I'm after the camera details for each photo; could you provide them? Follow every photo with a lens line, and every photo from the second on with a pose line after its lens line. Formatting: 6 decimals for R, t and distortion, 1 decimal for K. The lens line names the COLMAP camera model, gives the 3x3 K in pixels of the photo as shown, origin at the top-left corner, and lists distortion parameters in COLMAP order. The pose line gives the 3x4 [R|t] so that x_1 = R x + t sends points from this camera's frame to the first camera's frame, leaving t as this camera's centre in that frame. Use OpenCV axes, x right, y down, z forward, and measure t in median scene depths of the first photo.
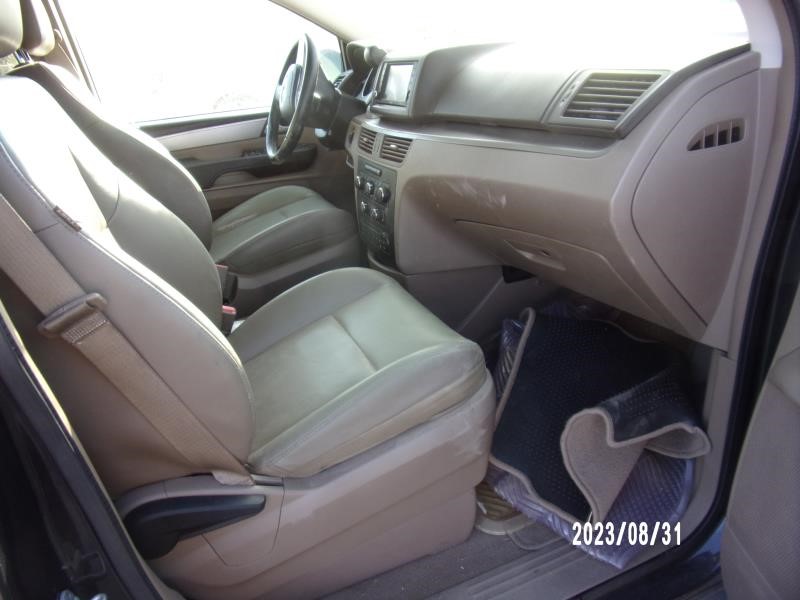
lens RADIAL K [[559.7, 0, 400.0], [0, 559.7, 300.0], [0, 0, 1]] dist [-0.038165, -0.000652]
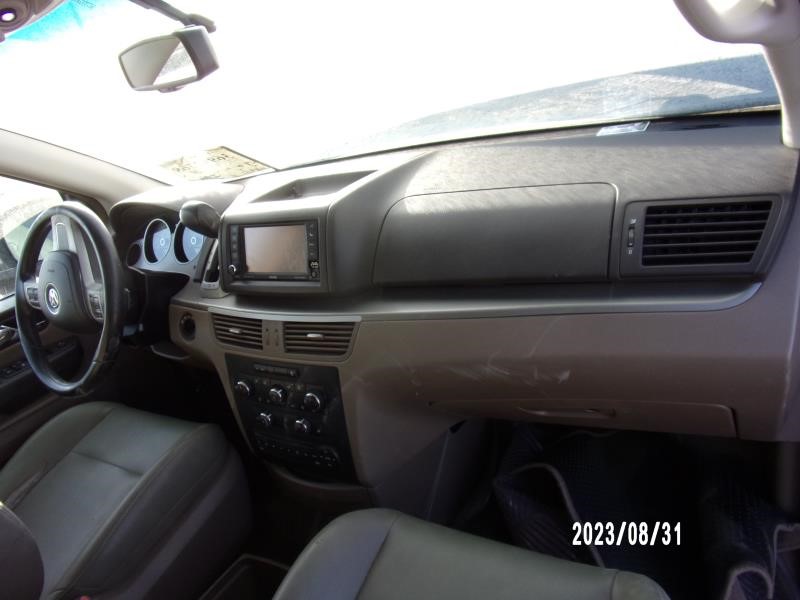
lens RADIAL K [[559.7, 0, 400.0], [0, 559.7, 300.0], [0, 0, 1]] dist [-0.038165, -0.000652]
pose [[0.818044, -0.267348, 0.509243, -0.279108], [0.347674, 0.935180, -0.067540, -0.229423], [-0.458177, 0.232301, 0.857968, 0.310544]]
